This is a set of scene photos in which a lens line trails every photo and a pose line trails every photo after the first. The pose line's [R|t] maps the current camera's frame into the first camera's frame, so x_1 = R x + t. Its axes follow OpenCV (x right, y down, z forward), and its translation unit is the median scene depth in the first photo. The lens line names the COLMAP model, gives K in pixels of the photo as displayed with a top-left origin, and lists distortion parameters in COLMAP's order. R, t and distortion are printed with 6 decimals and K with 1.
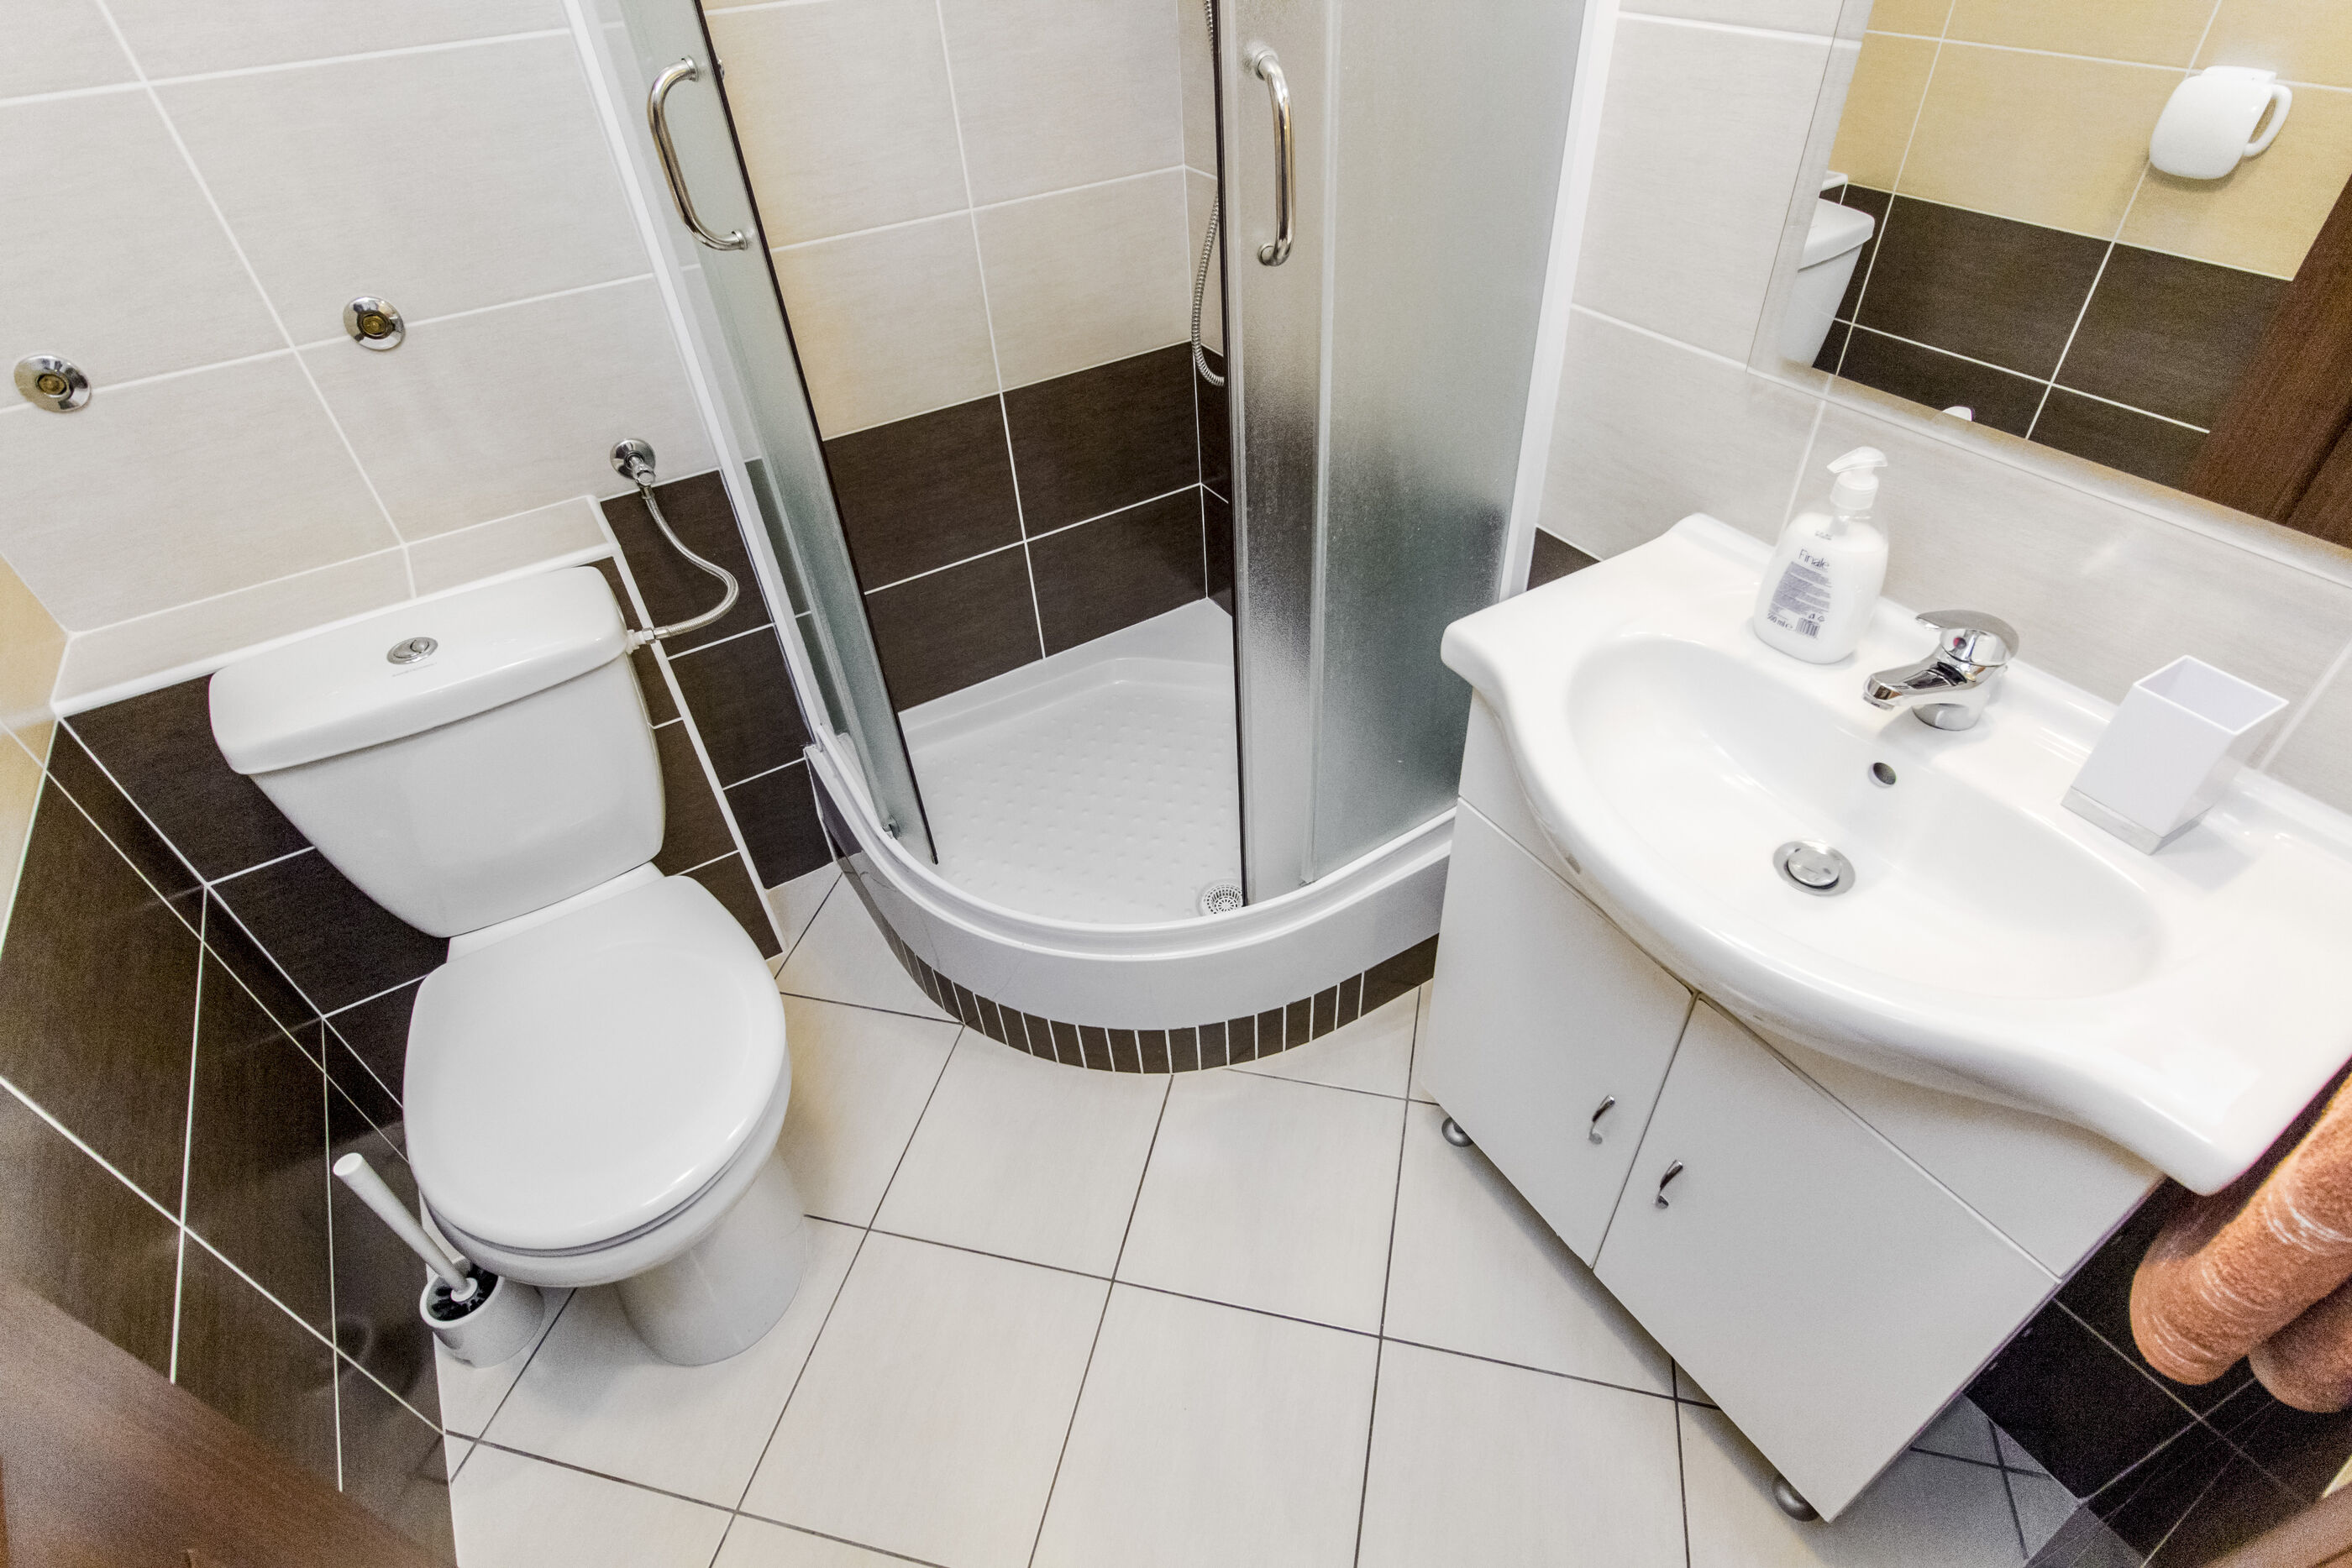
lens RADIAL K [[1130.3, 0, 1190.0], [0, 1130.3, 785.2], [0, 0, 1]] dist [-0.000389, -0.002717]
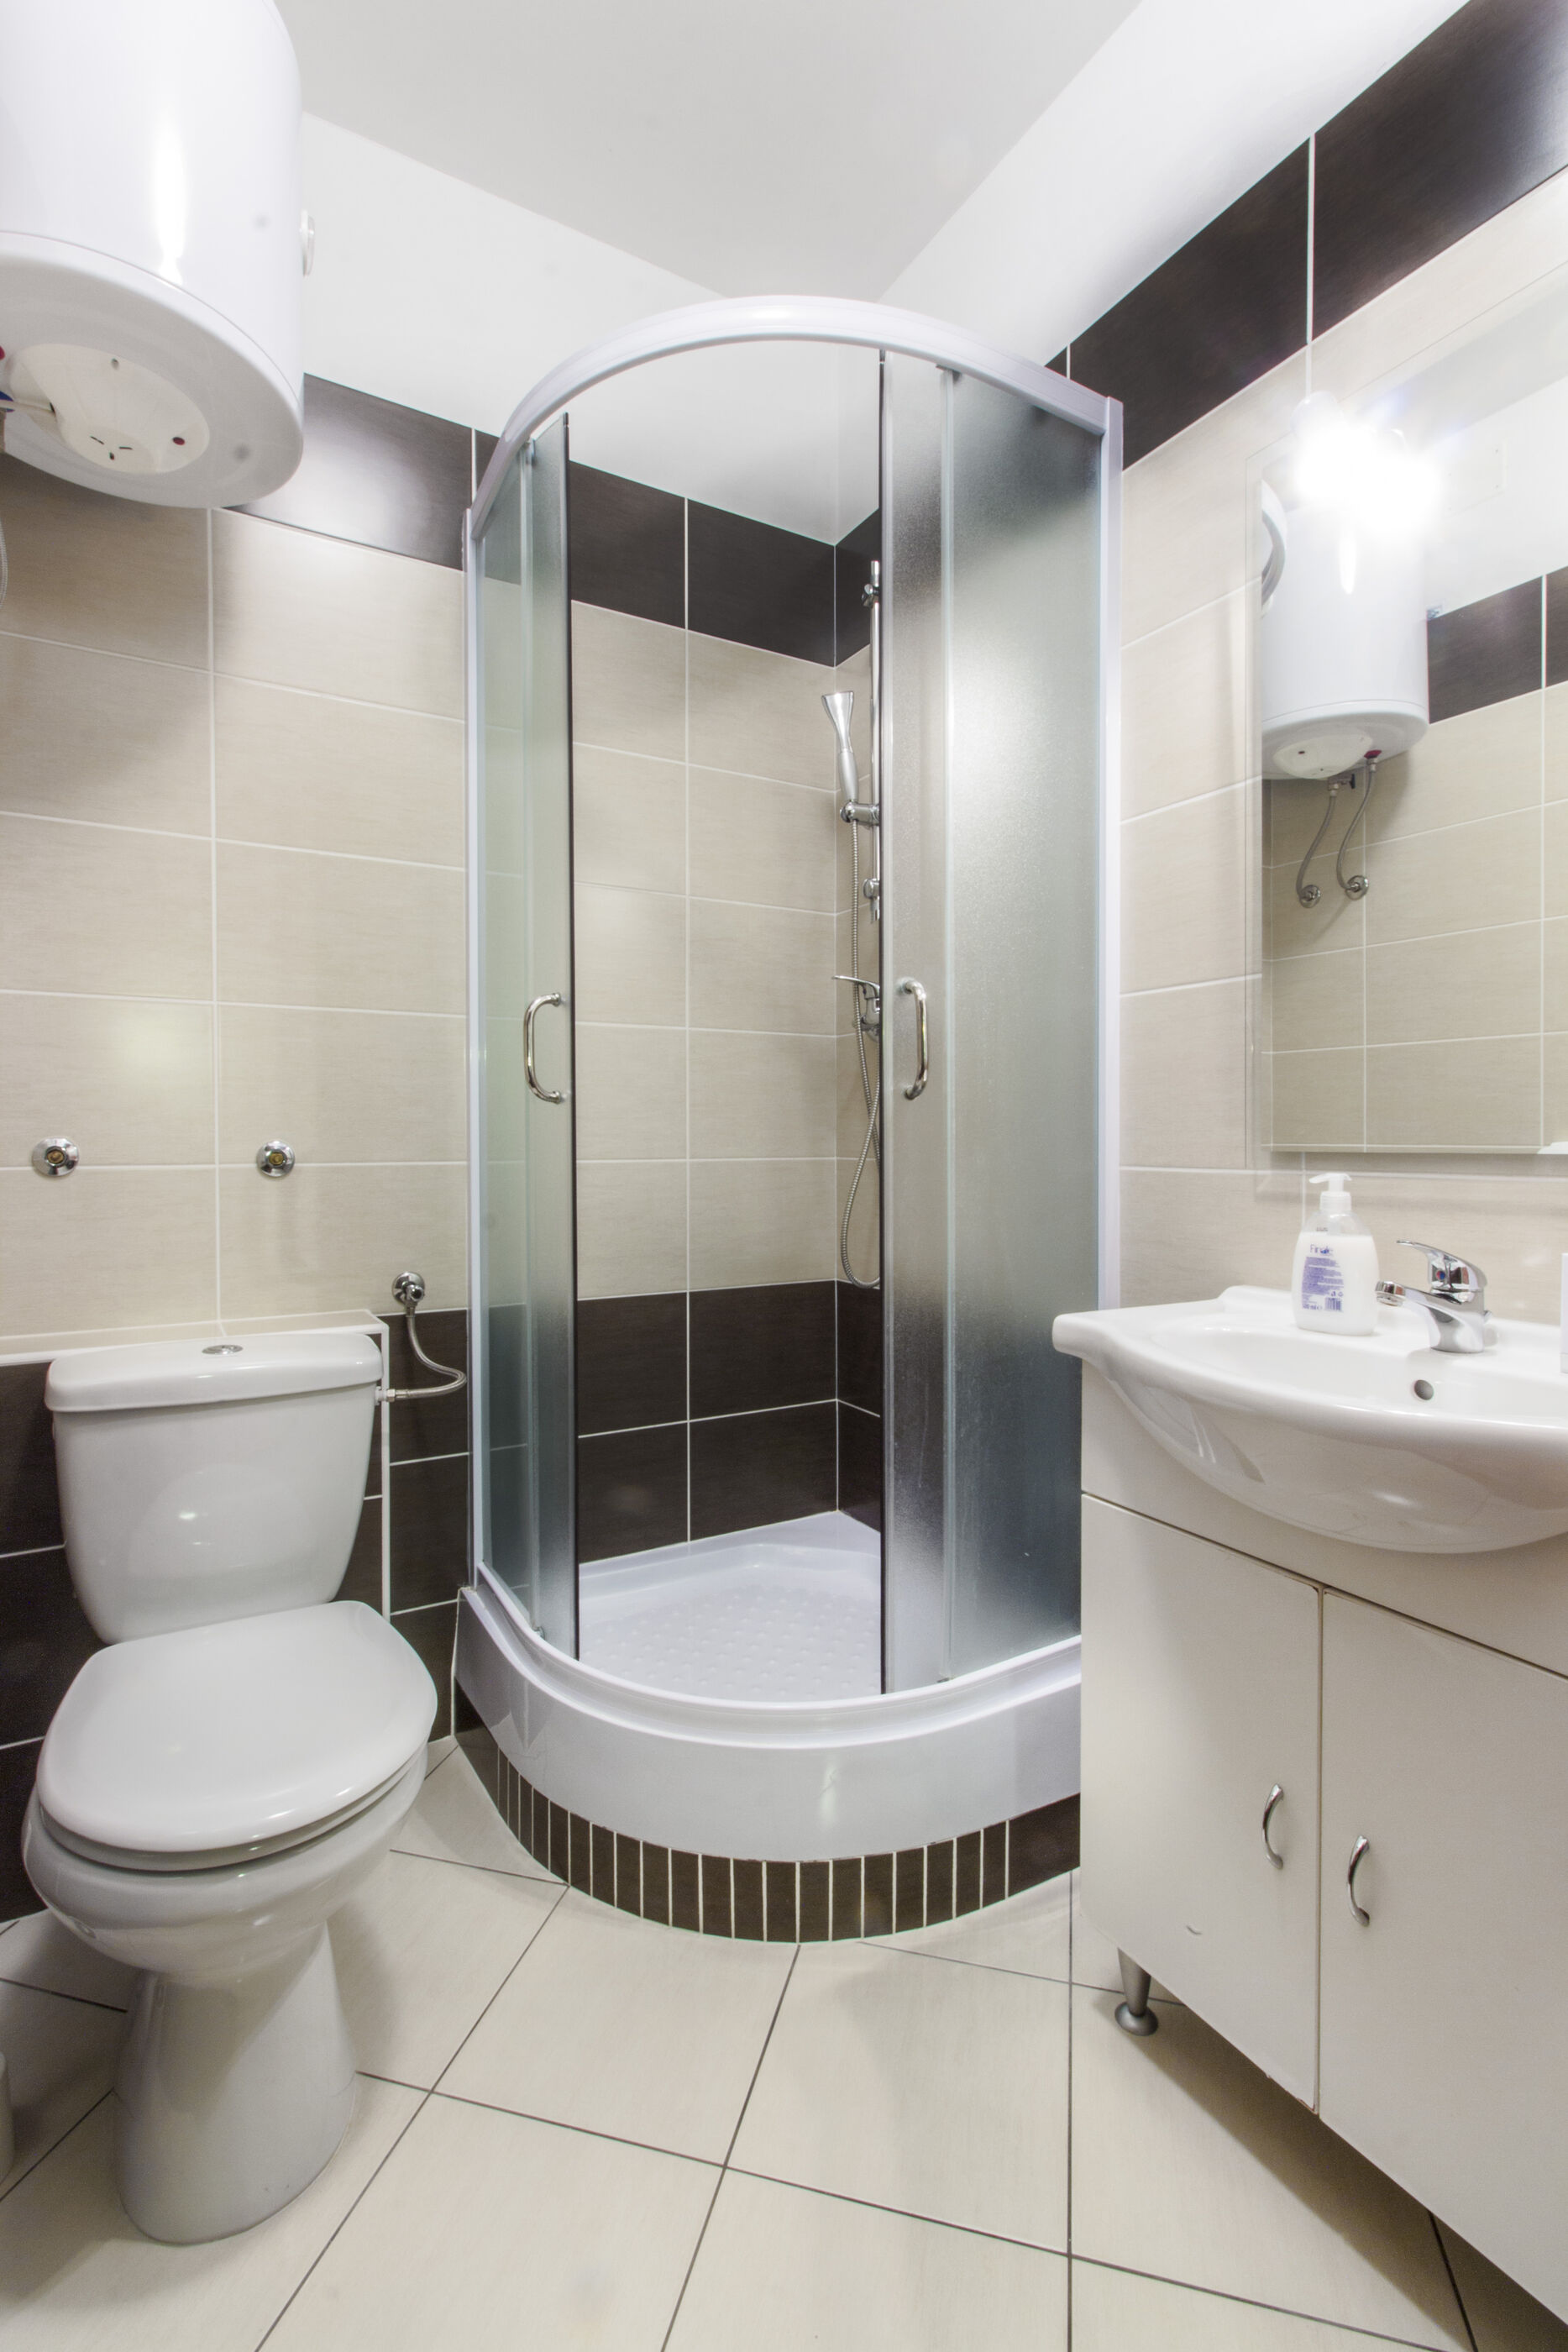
lens RADIAL K [[1078.6, 0, 769.7], [0, 1078.6, 1181.7], [0, 0, 1]] dist [-0.000227, -0.000651]
pose [[0.998171, 0.048710, -0.035817, -0.043544], [-0.060375, 0.771546, -0.633302, 0.386213], [-0.003214, 0.634306, 0.773076, -0.033980]]
